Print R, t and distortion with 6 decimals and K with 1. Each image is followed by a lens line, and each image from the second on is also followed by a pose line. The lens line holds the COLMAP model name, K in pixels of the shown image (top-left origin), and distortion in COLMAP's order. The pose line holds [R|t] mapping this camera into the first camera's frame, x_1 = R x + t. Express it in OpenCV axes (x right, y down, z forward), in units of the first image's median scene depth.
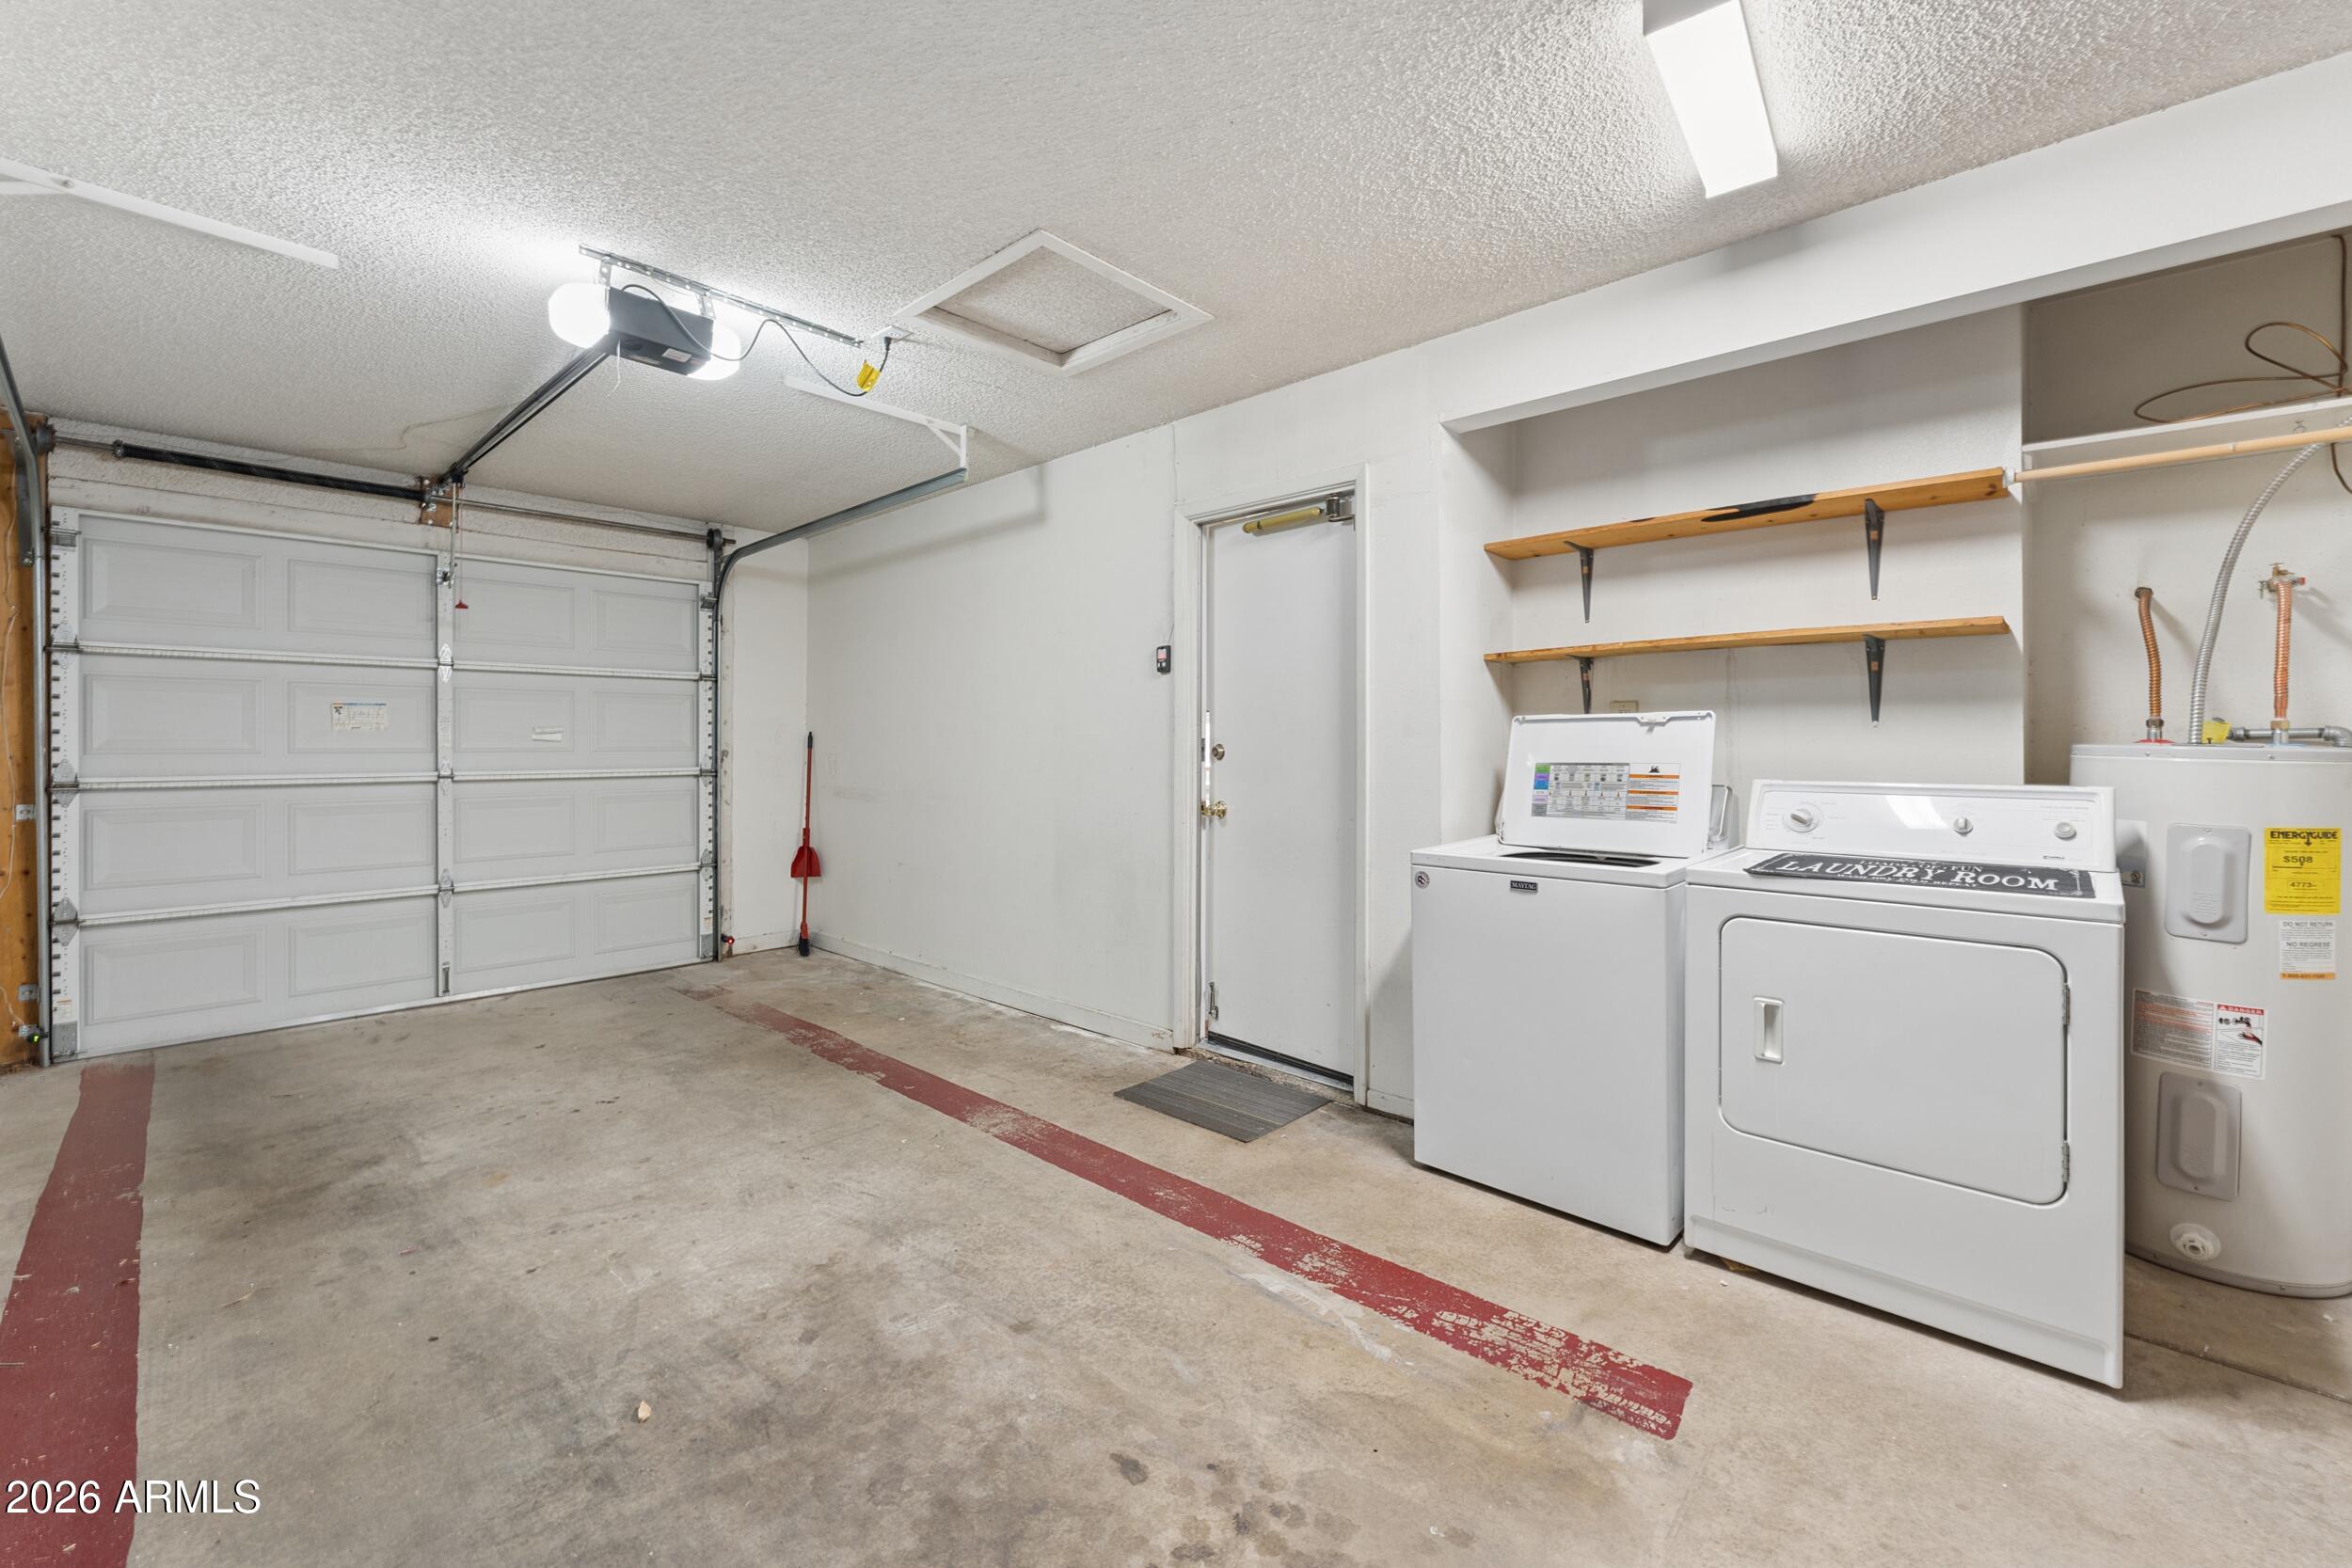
lens RADIAL K [[953.3, 0, 1174.5], [0, 953.3, 764.3], [0, 0, 1]] dist [-0.001076, 0.000545]
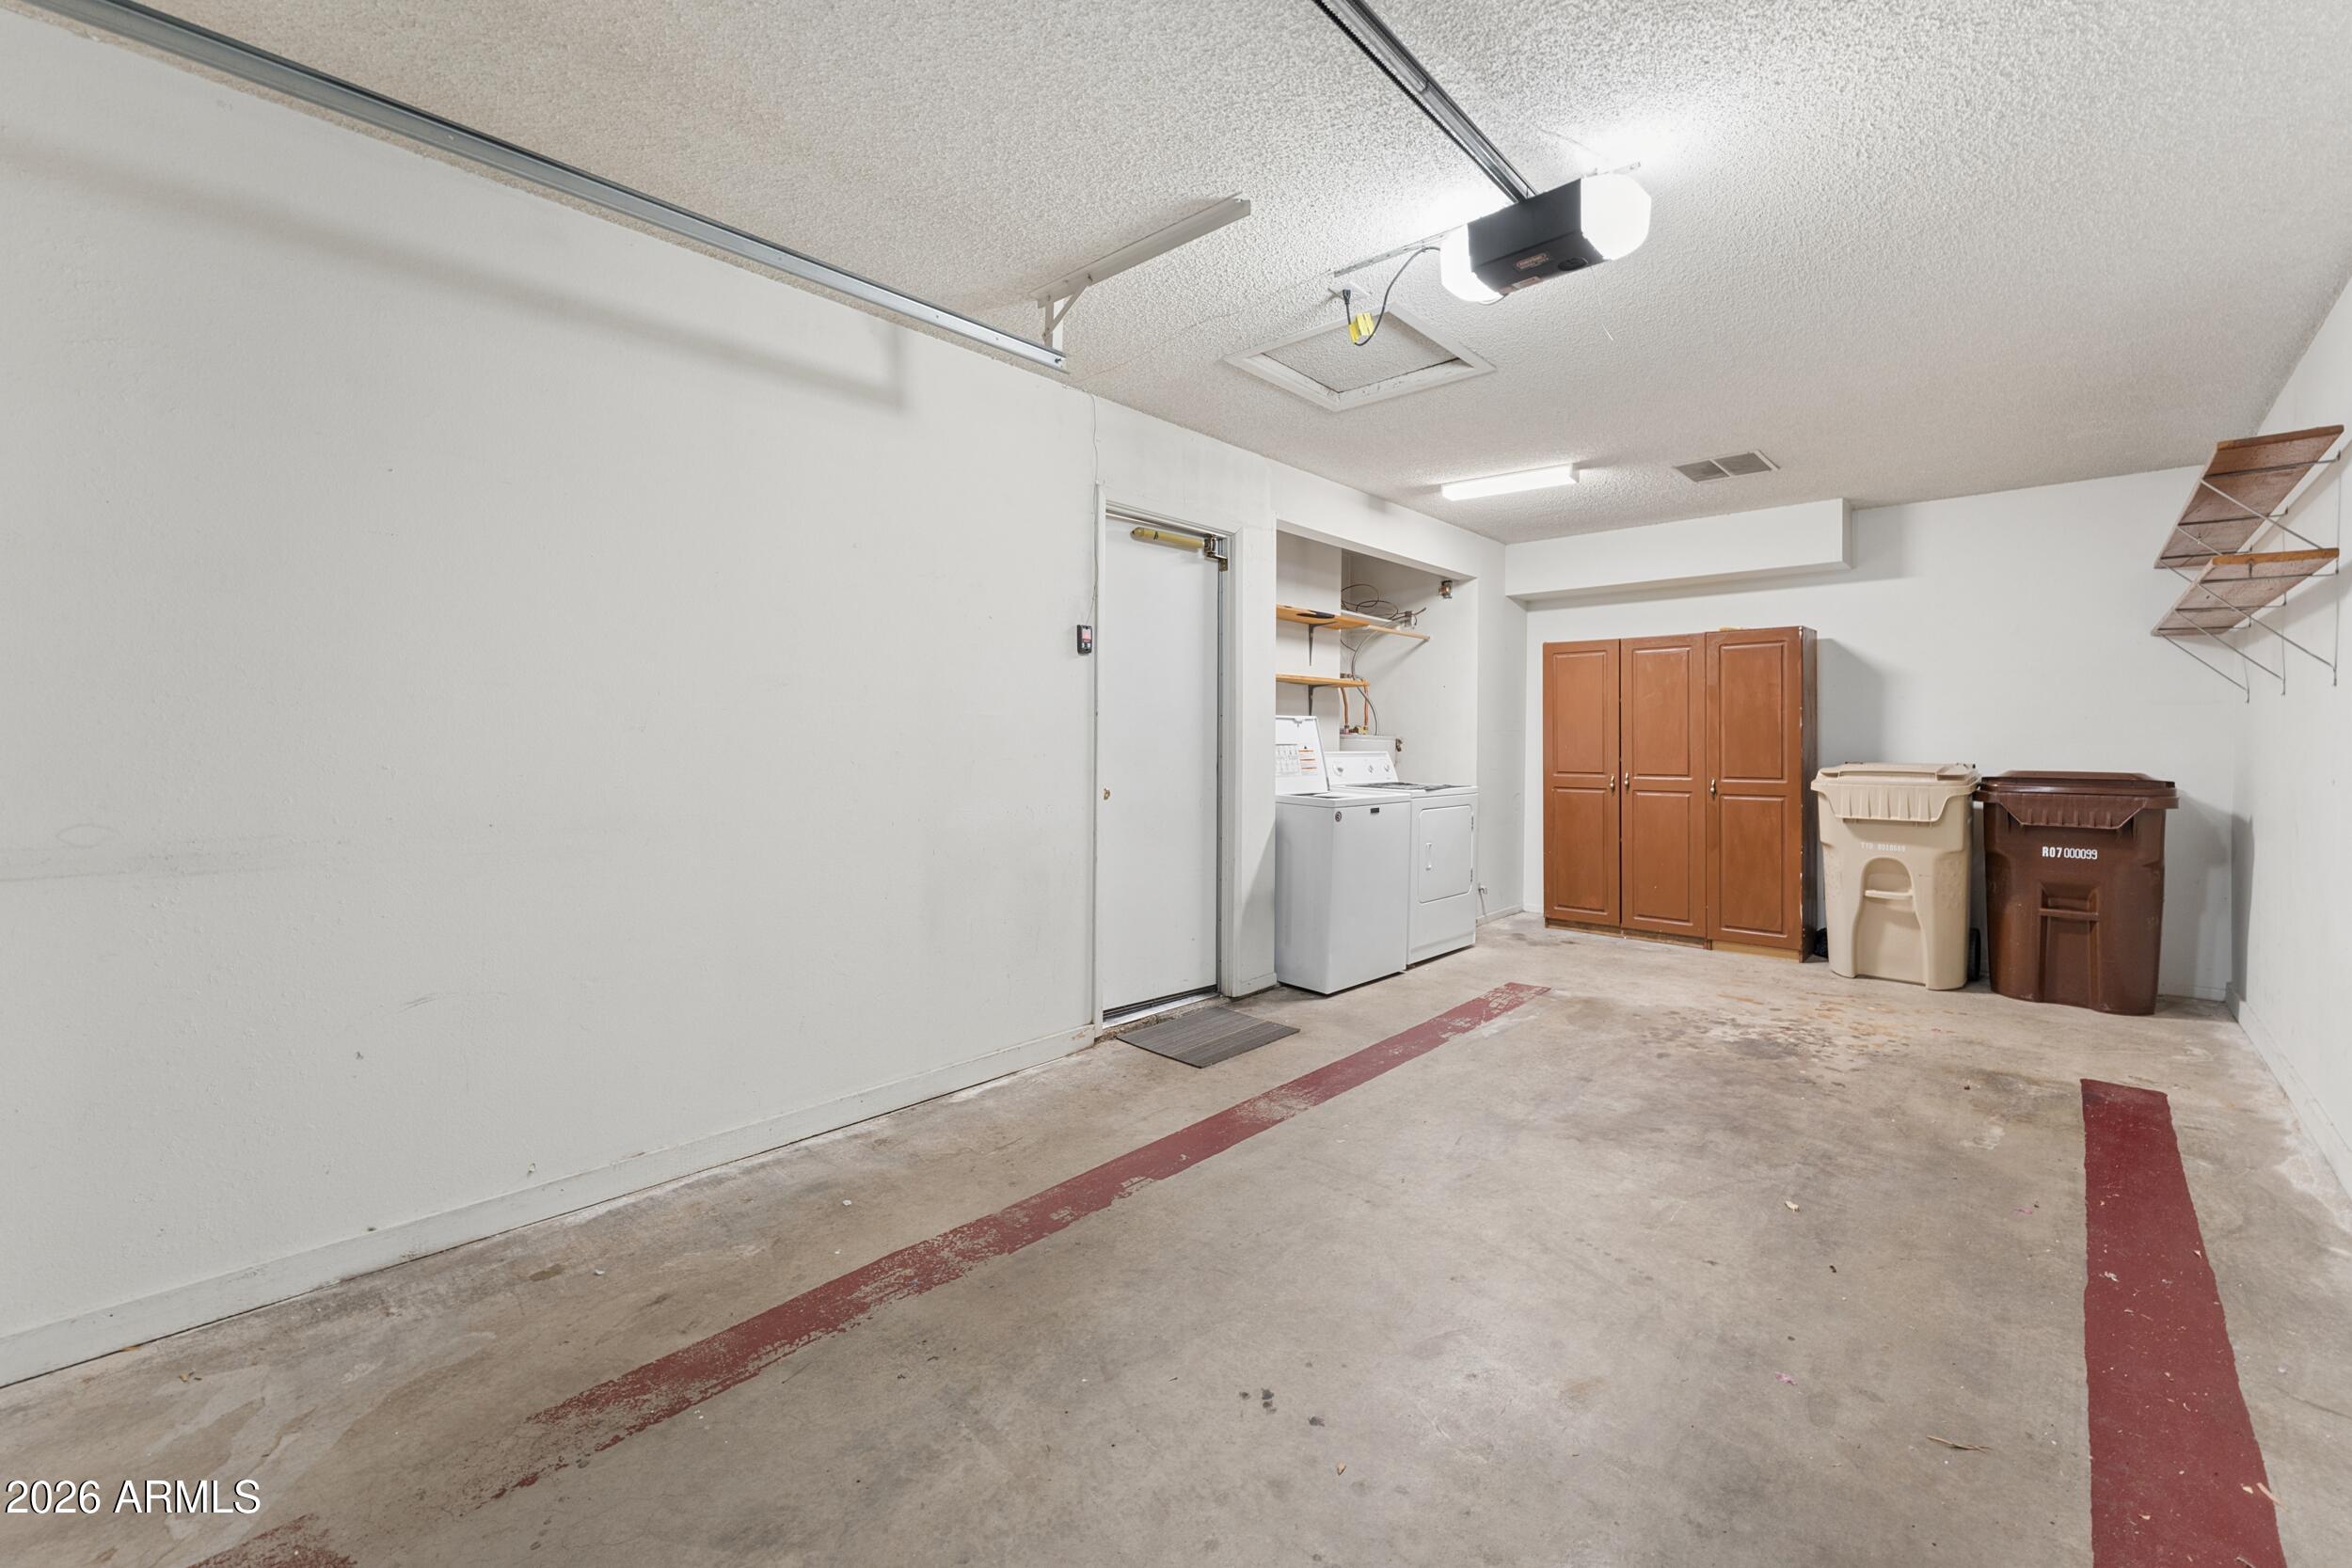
lens RADIAL K [[953.3, 0, 1174.6], [0, 953.3, 768.5], [0, 0, 1]] dist [-0.001076, 0.000545]
pose [[0.000214, -0.029623, 0.999561, -1.309334], [0.012774, 0.999480, 0.029618, -0.011293], [-0.999918, 0.012762, 0.000592, 1.233164]]
